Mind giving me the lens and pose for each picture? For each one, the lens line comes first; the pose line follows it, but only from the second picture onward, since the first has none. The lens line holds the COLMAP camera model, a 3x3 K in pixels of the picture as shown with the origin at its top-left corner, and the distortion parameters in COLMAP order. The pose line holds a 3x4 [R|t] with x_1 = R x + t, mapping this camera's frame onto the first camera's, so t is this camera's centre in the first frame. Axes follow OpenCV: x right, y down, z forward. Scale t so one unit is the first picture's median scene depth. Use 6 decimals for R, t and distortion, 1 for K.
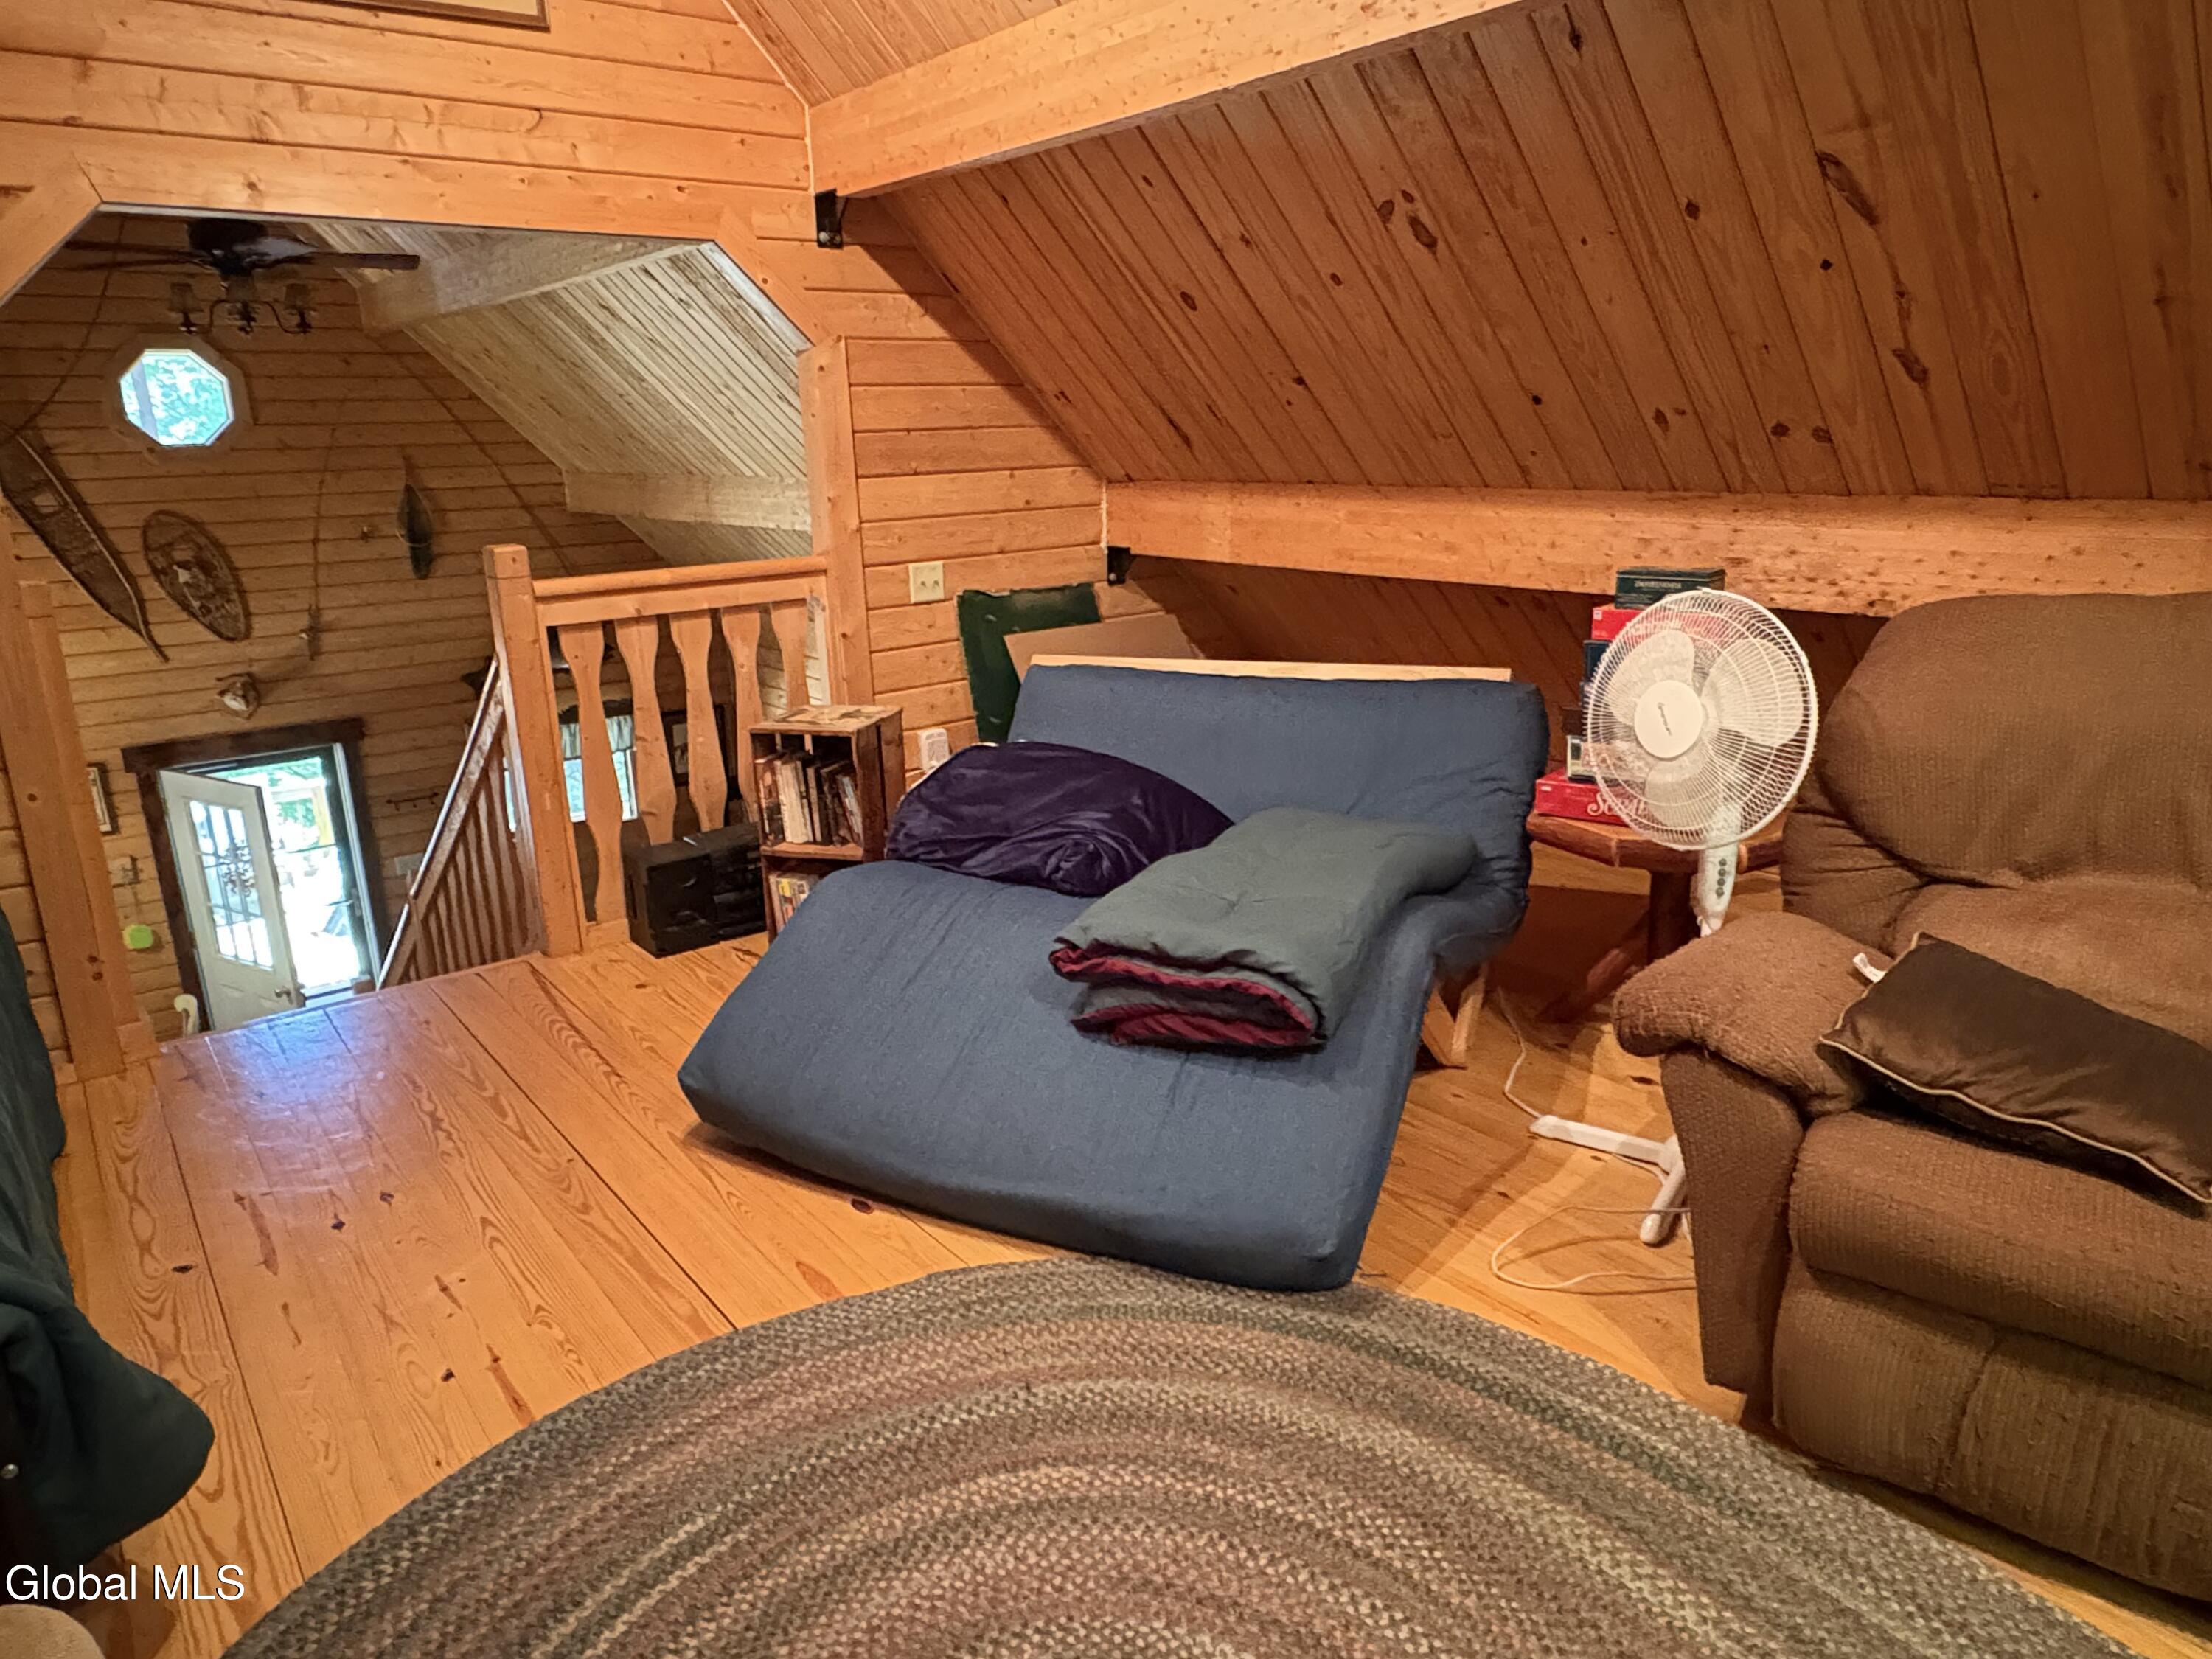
lens RADIAL K [[1407.6, 0, 1120.4], [0, 1407.6, 828.4], [0, 0, 1]] dist [0.002524, -0.005550]
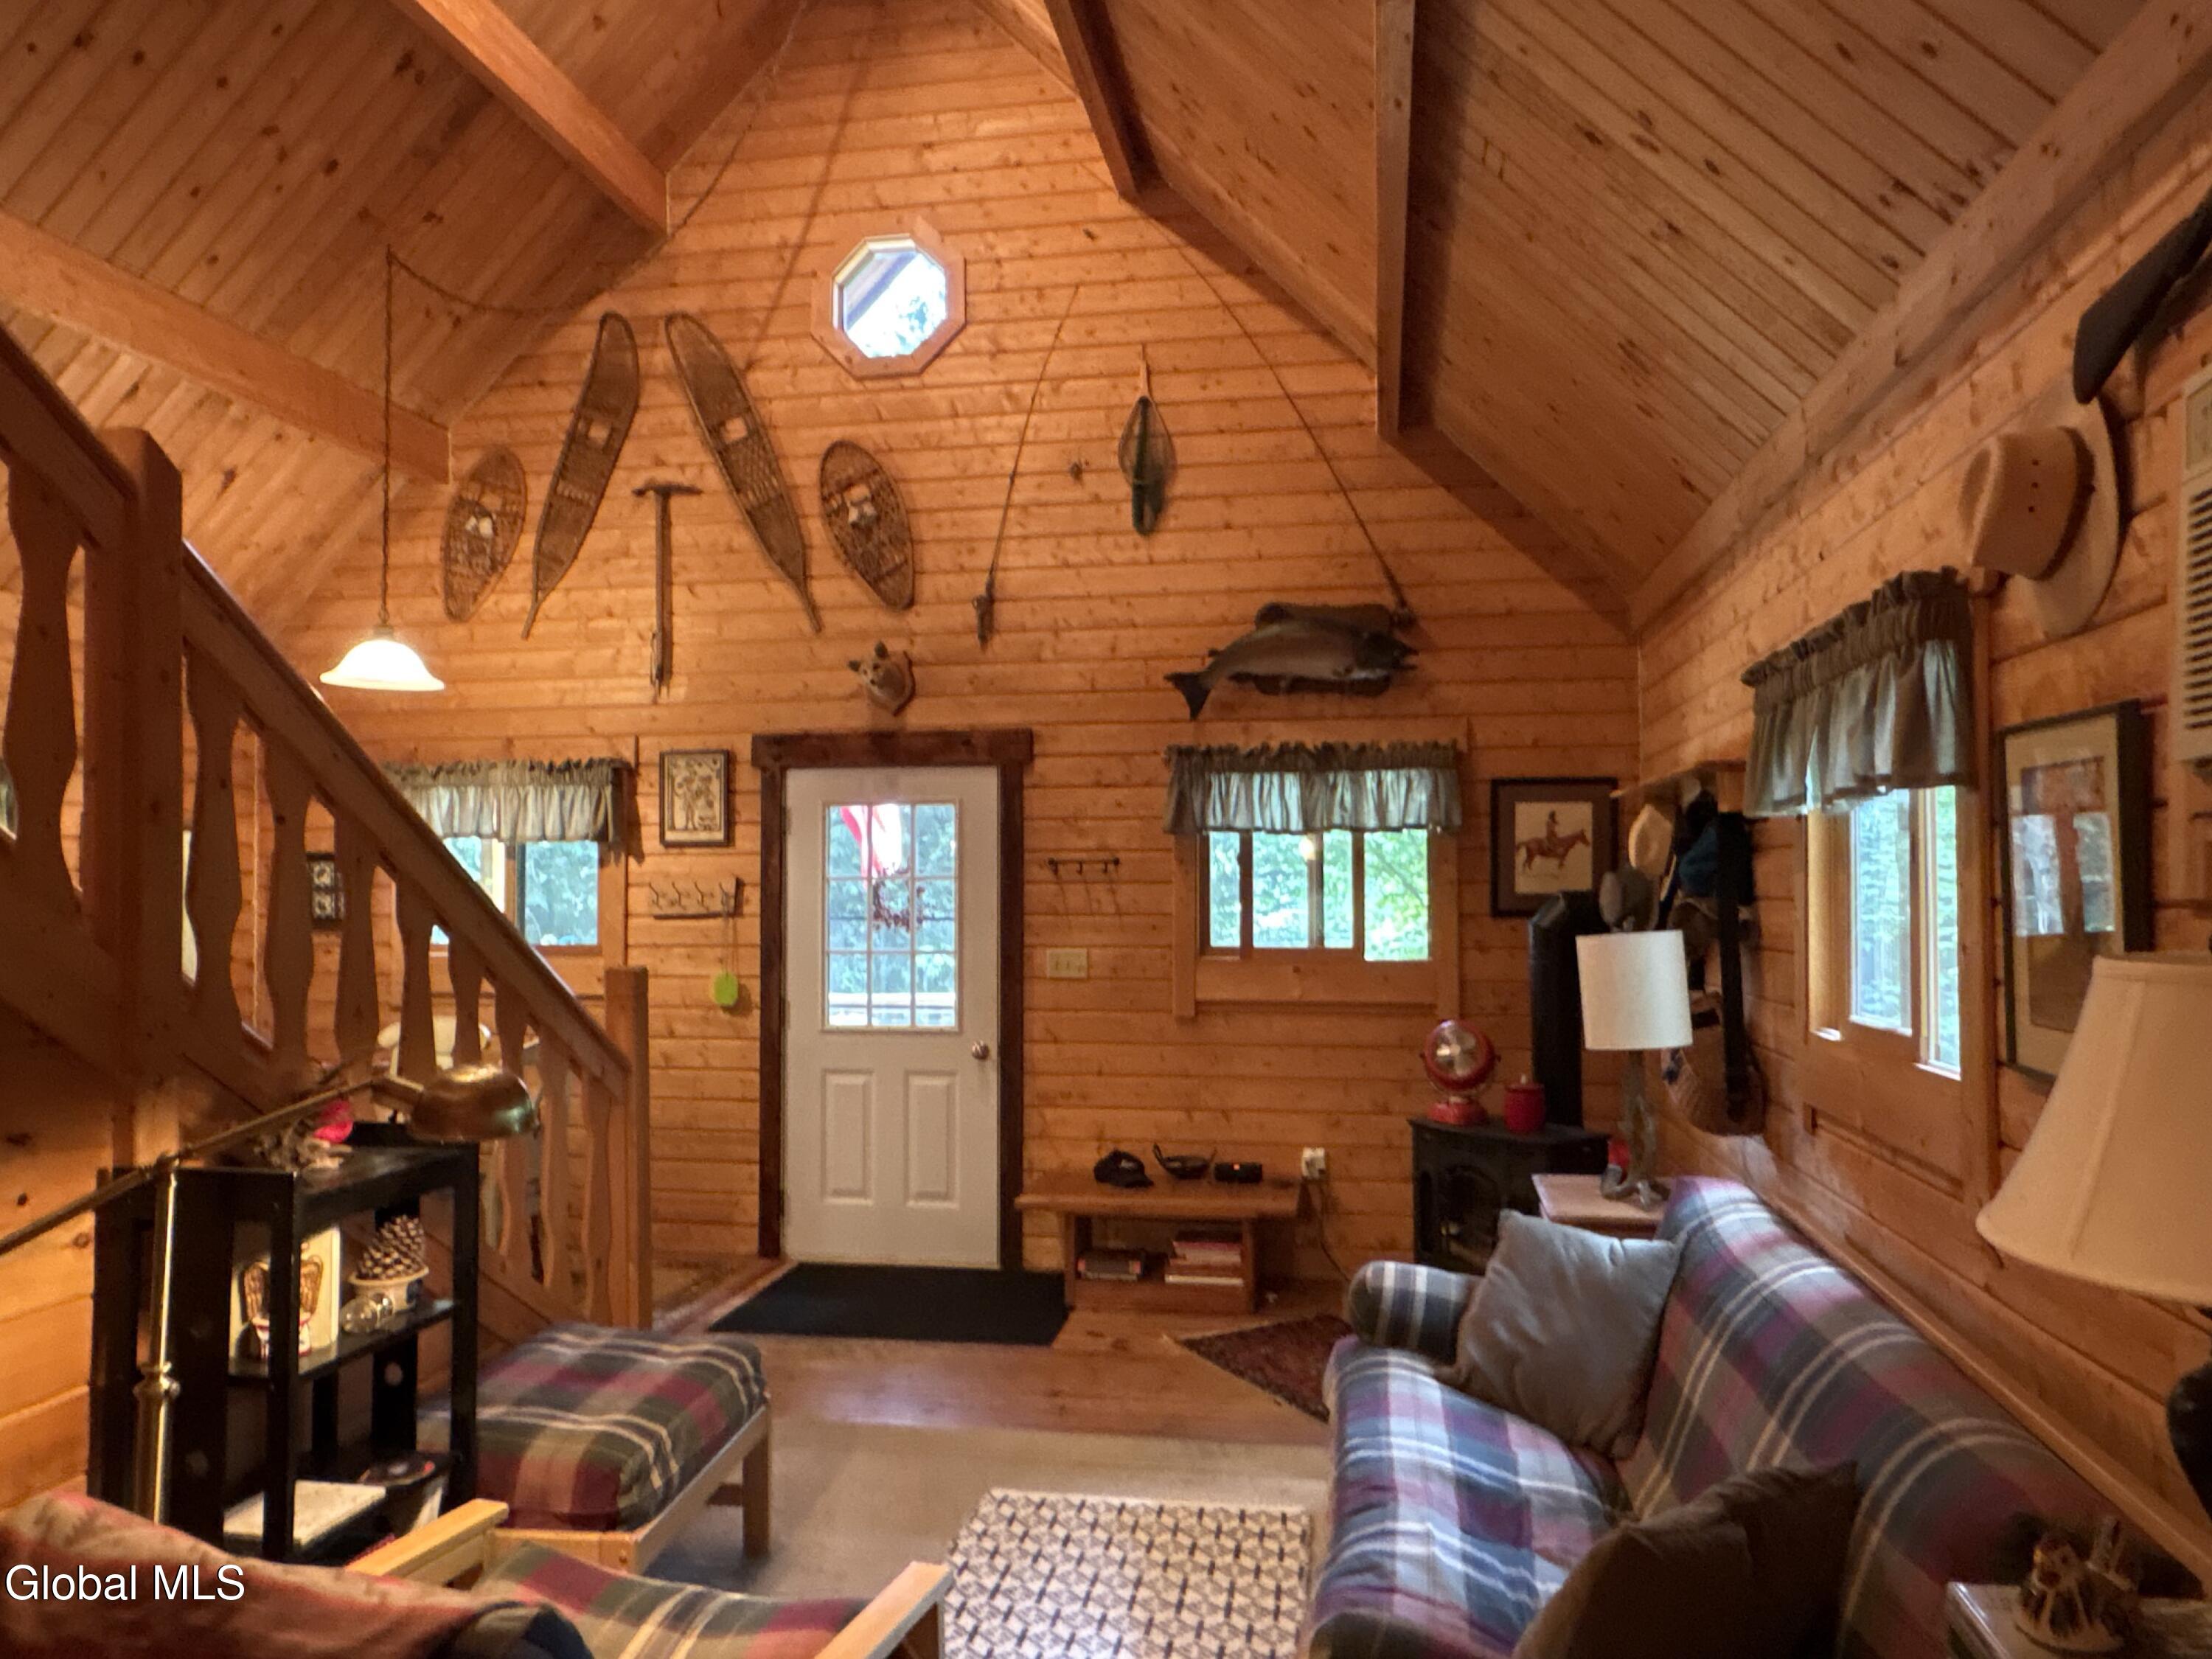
lens RADIAL K [[1477.9, 0, 1117.5], [0, 1477.9, 845.5], [0, 0, 1]] dist [-0.004691, 0.006851]
pose [[0.656693, -0.002773, -0.754153, 0.051973], [-0.221391, 0.955225, -0.196293, 0.198038], [0.720930, 0.295867, 0.626676, 1.125554]]
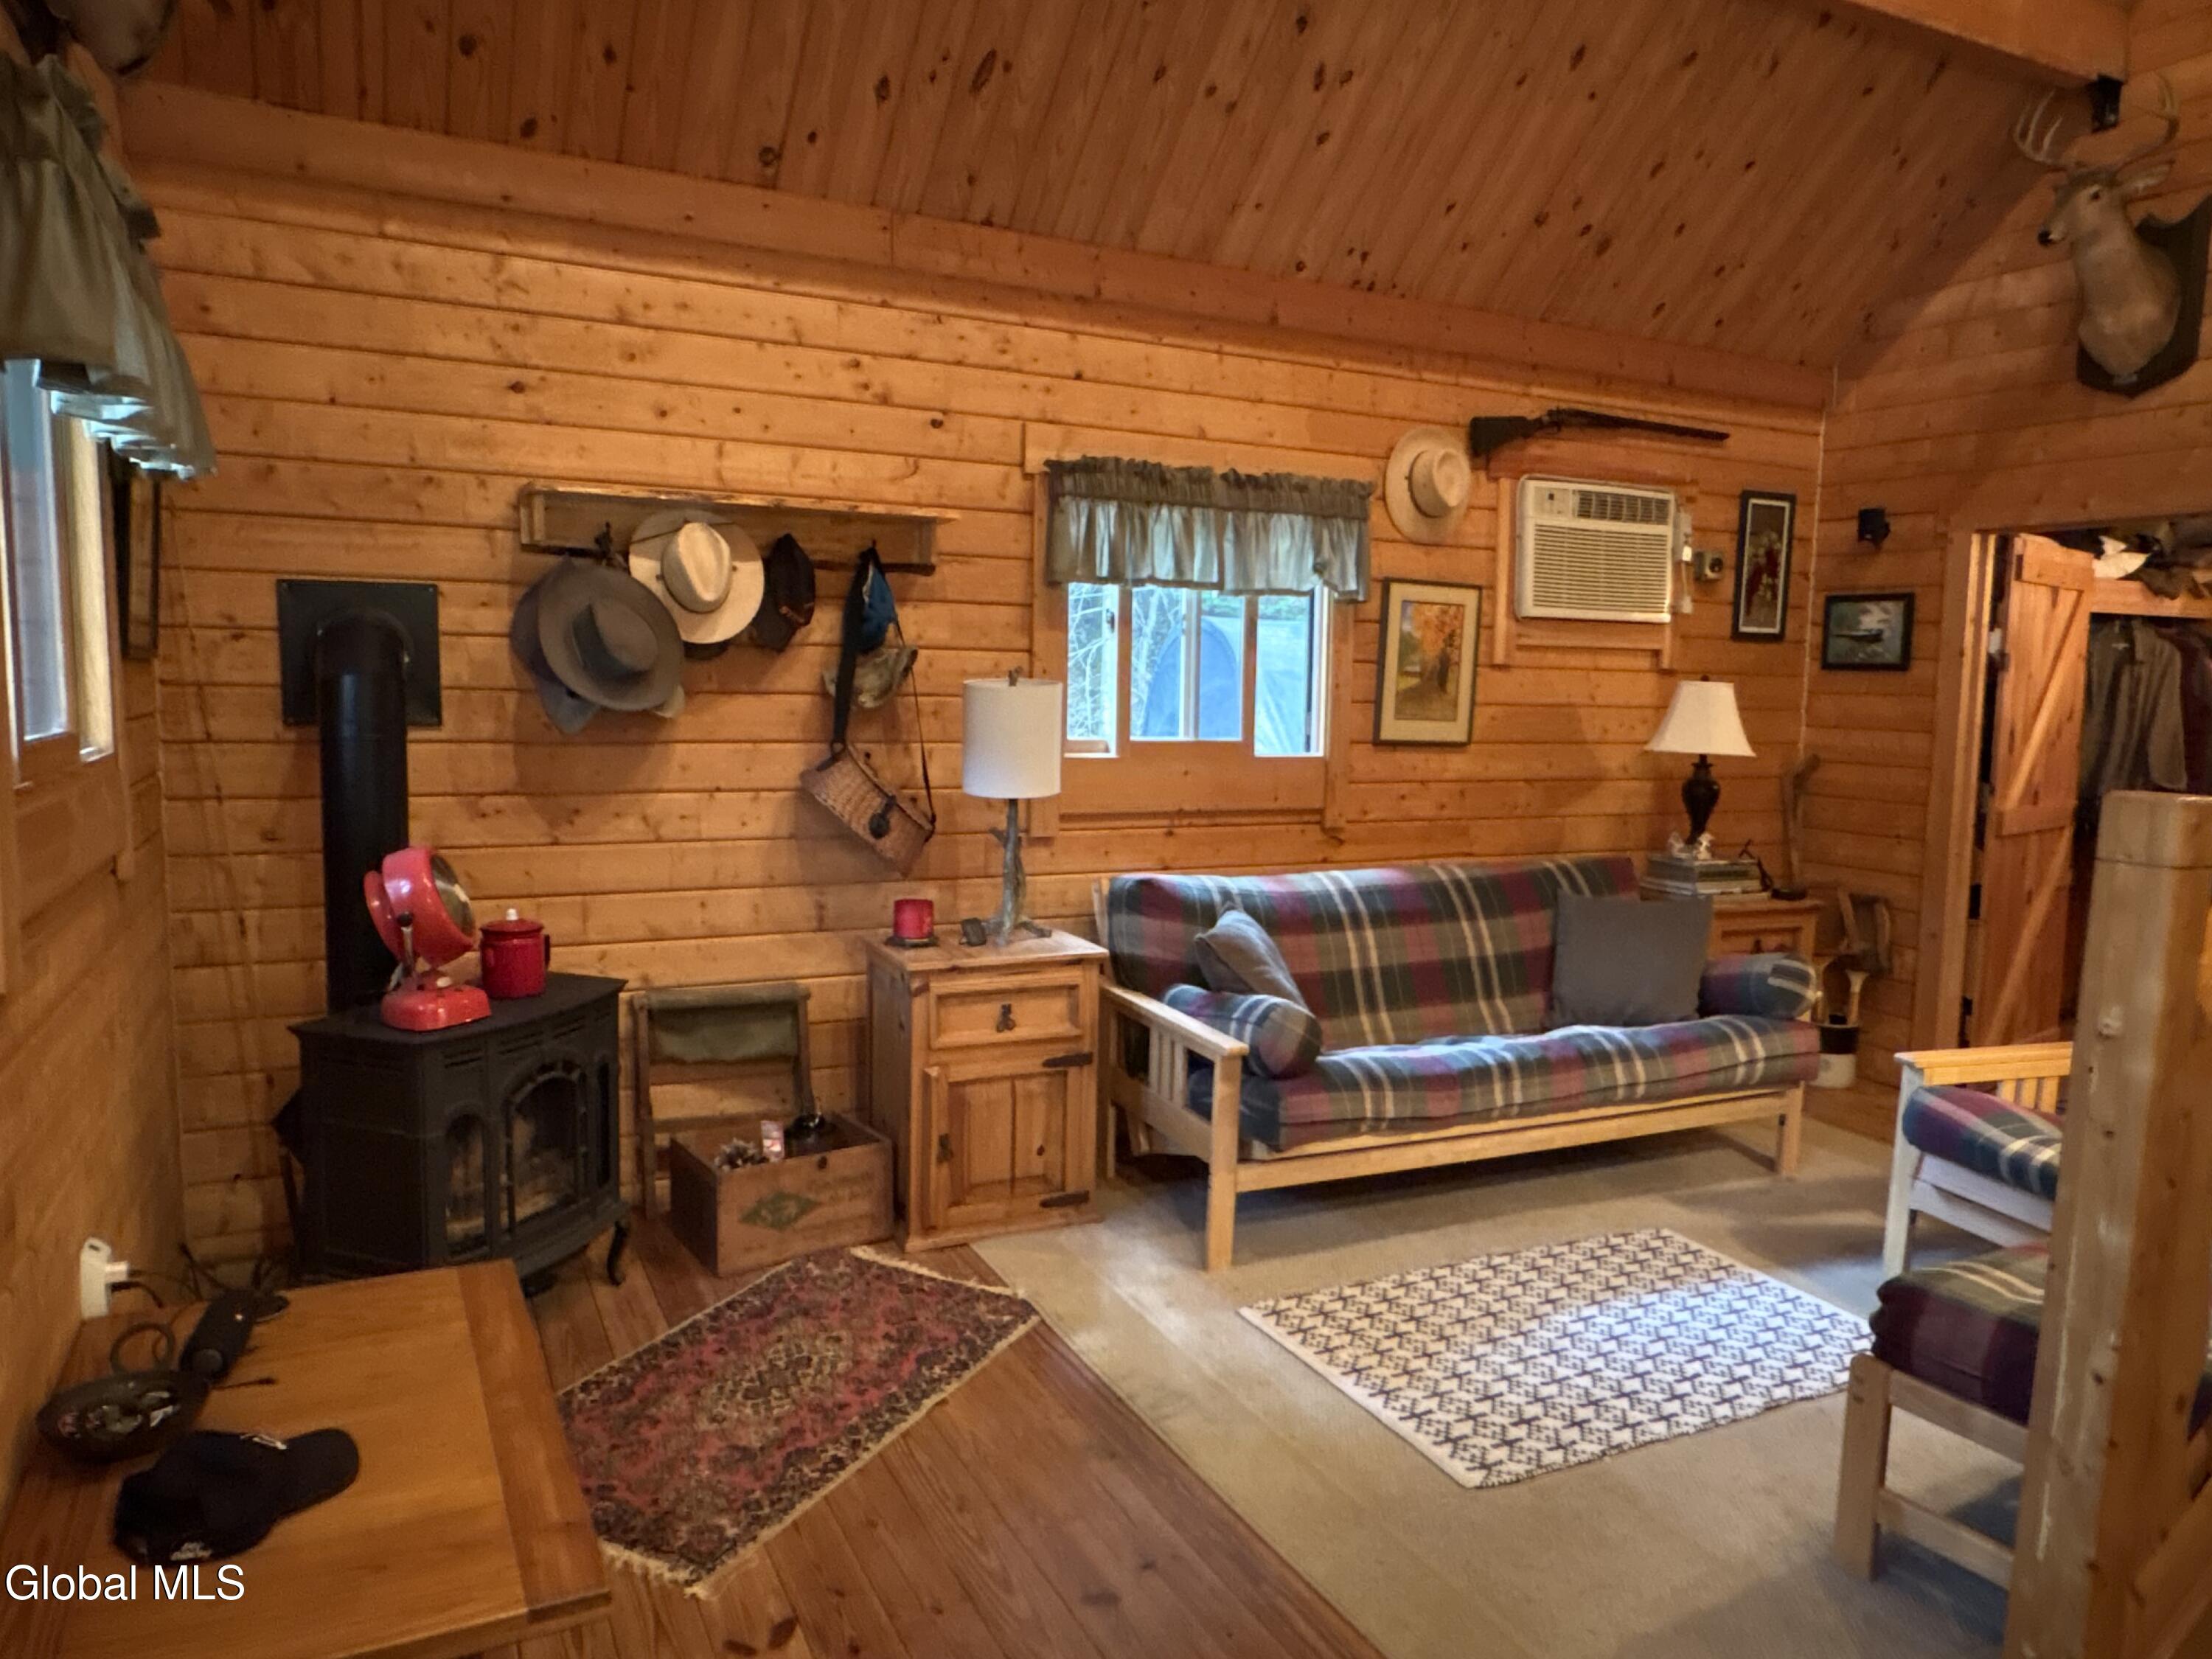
lens RADIAL K [[1477.9, 0, 1094.8], [0, 1477.9, 839.2], [0, 0, 1]] dist [-0.004691, 0.006851]
pose [[0.213419, -0.078622, 0.973792, -1.208937], [0.245906, 0.968988, 0.024341, 0.096127], [-0.945507, 0.234266, 0.226134, 1.653691]]
